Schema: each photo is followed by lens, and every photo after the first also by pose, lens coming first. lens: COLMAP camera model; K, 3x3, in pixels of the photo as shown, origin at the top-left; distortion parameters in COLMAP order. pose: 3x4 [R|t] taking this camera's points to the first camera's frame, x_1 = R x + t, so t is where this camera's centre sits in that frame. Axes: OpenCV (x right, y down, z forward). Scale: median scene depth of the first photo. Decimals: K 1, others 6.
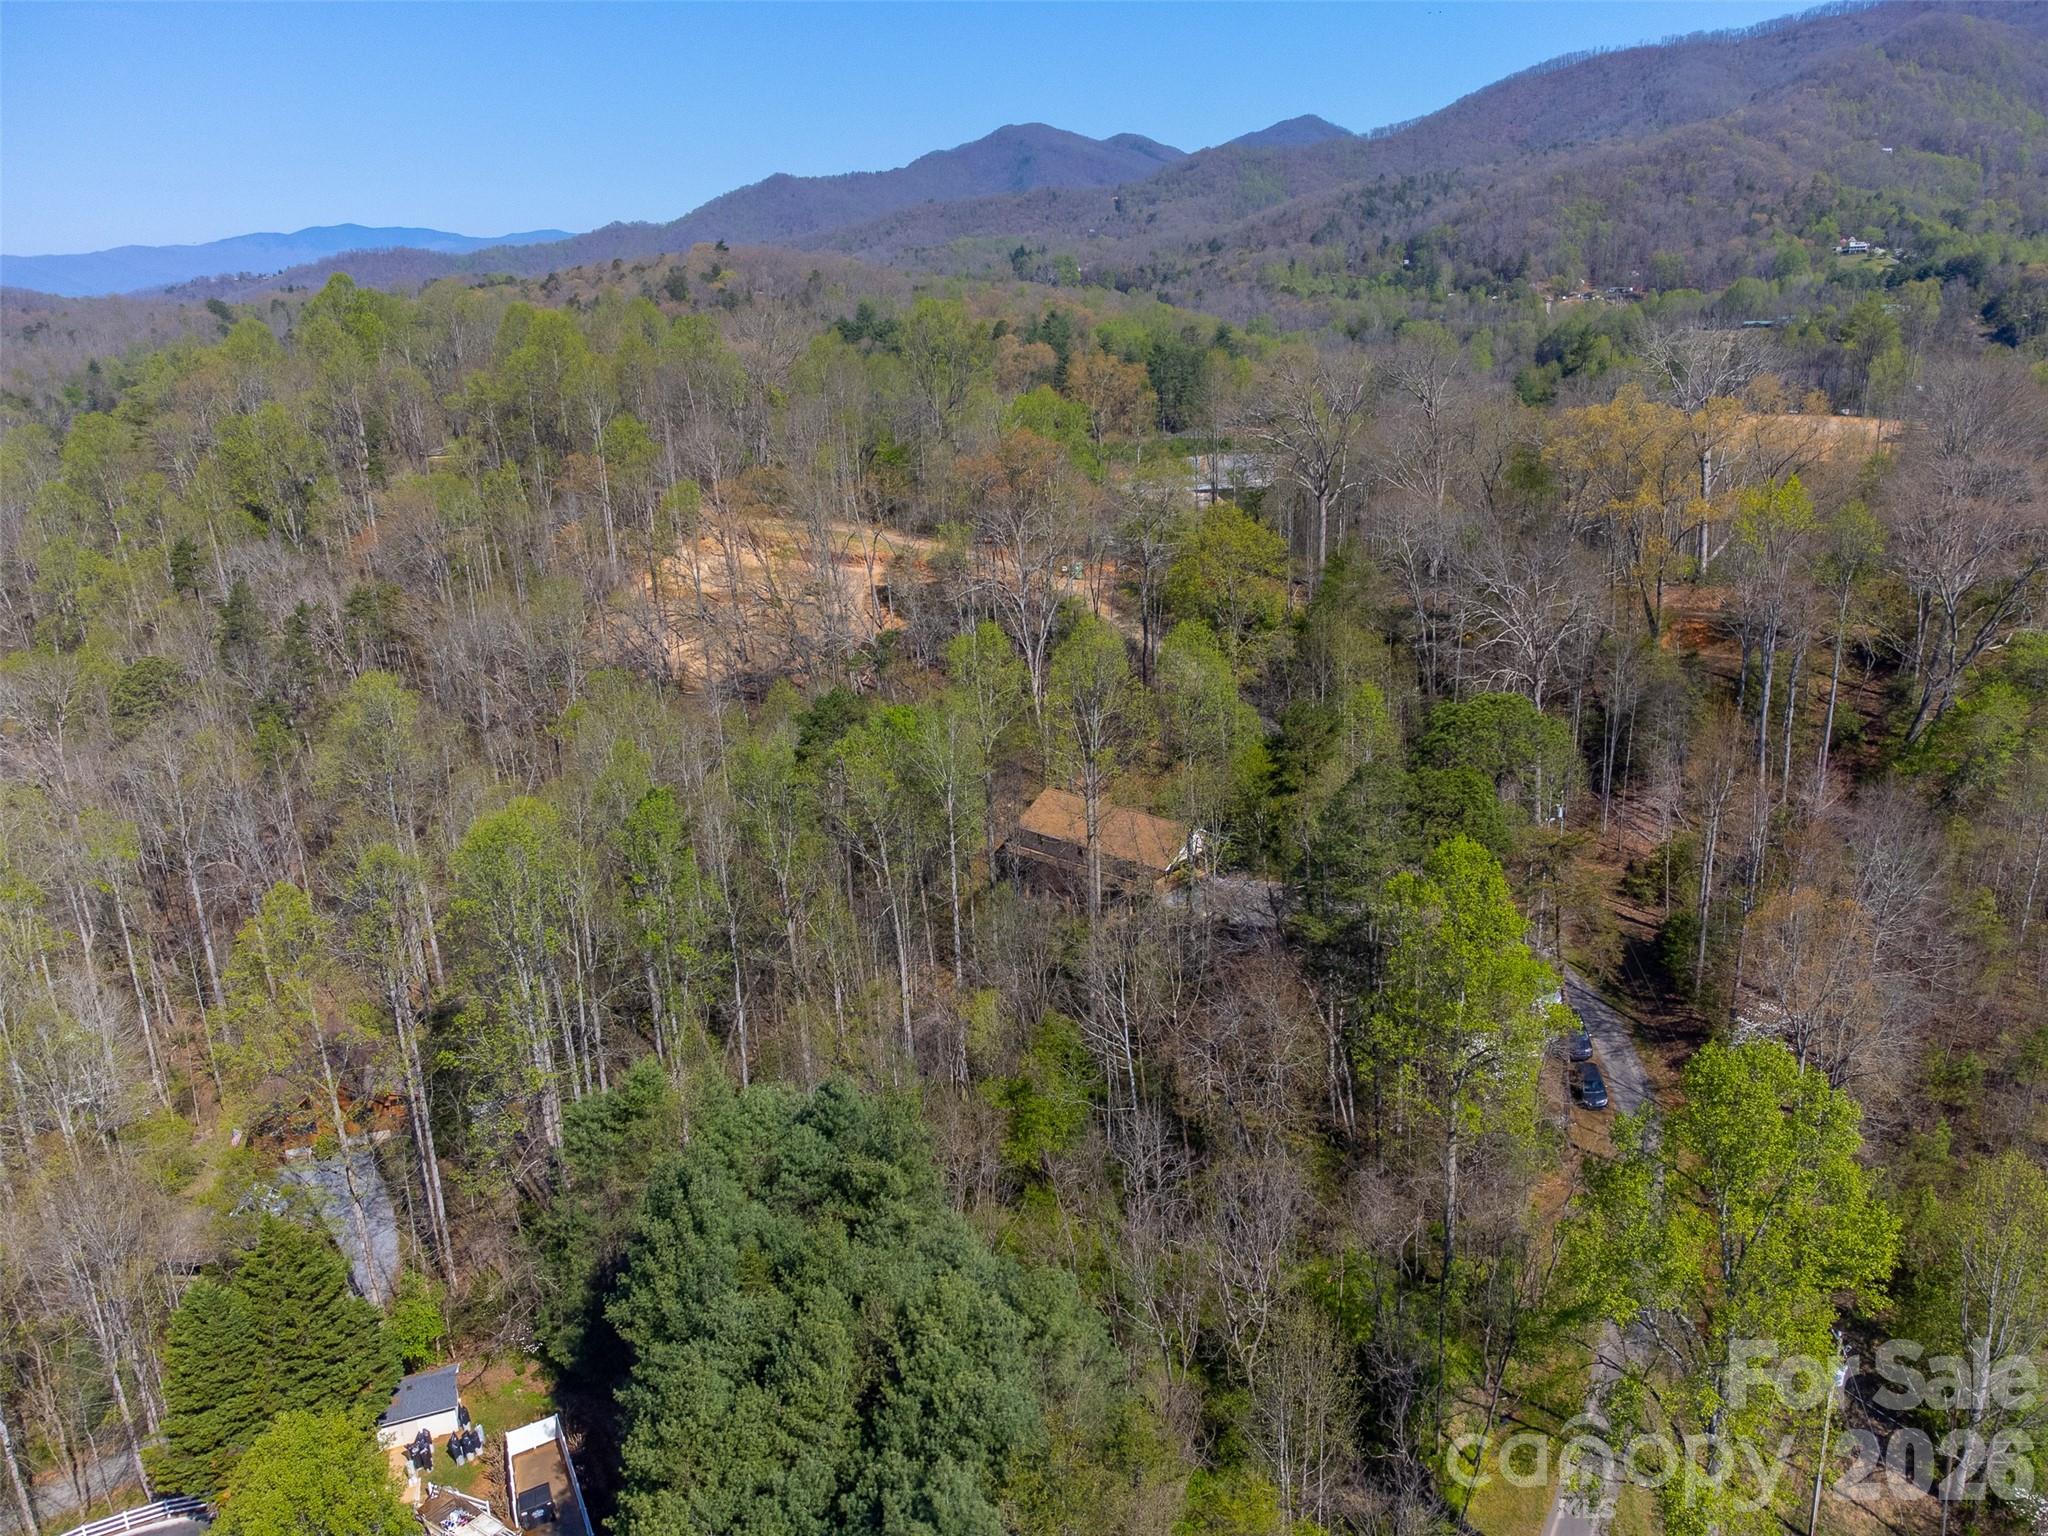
lens RADIAL K [[1500.9, 0, 1011.9], [0, 1500.9, 765.2], [0, 0, 1]] dist [0.035179, -0.003863]
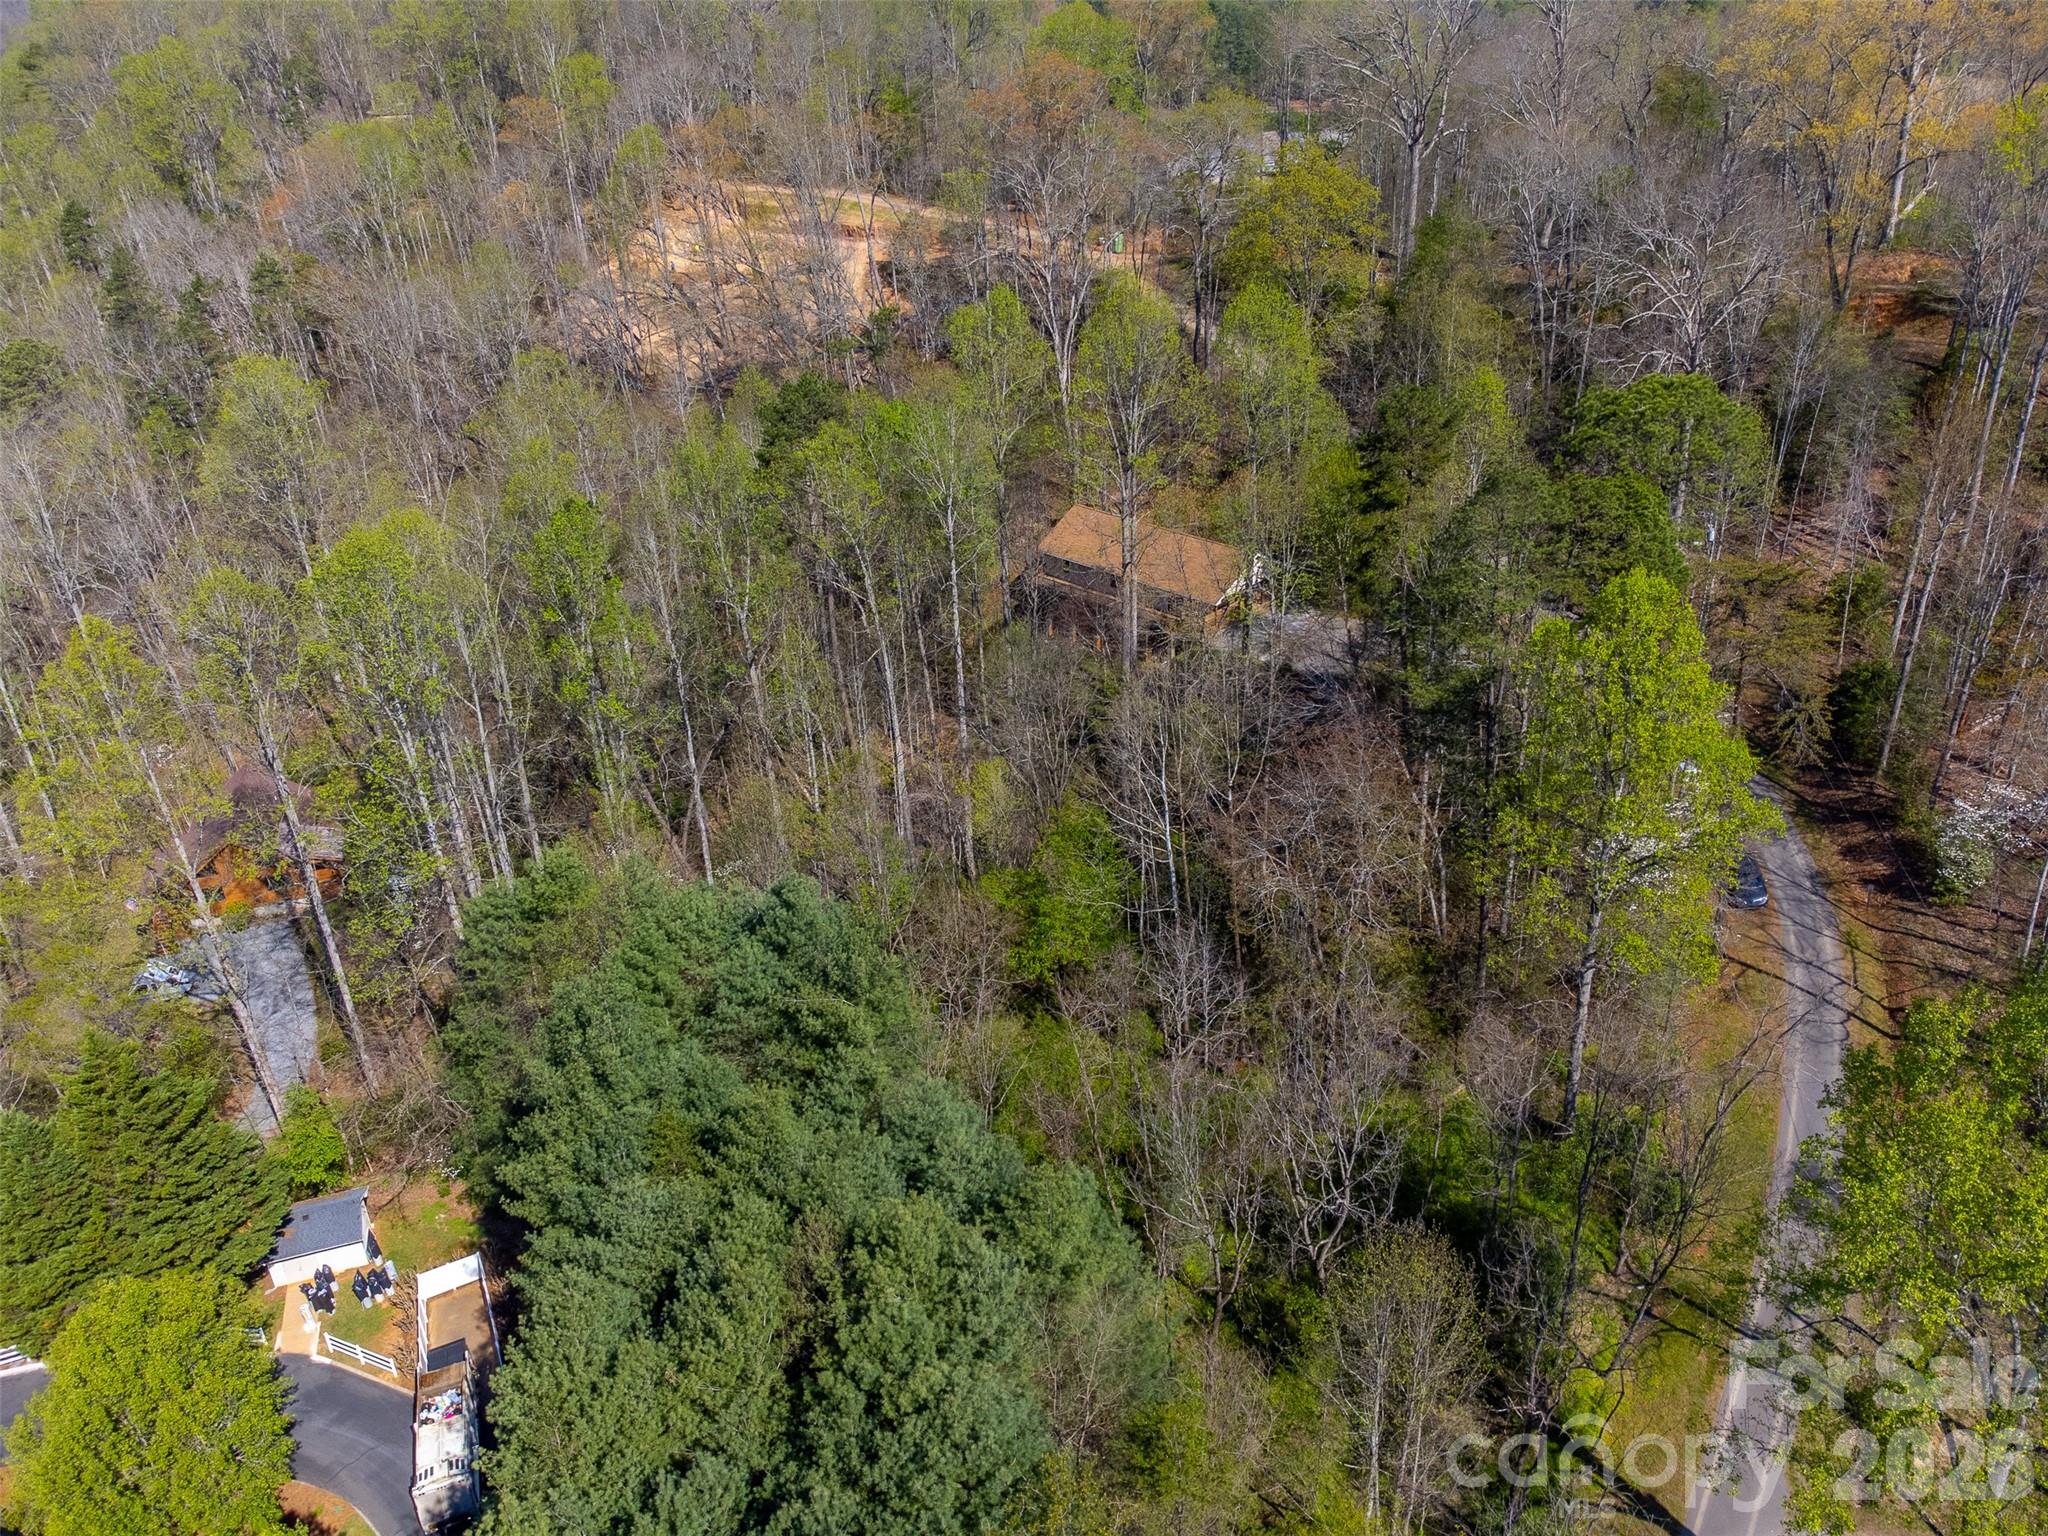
lens RADIAL K [[1500.9, 0, 1011.9], [0, 1500.9, 765.2], [0, 0, 1]] dist [0.035179, -0.003863]
pose [[0.999724, 0.007972, -0.022092, 0.011012], [-0.003791, 0.983069, 0.183199, 0.006847], [0.023179, -0.183064, 0.982828, 0.210729]]
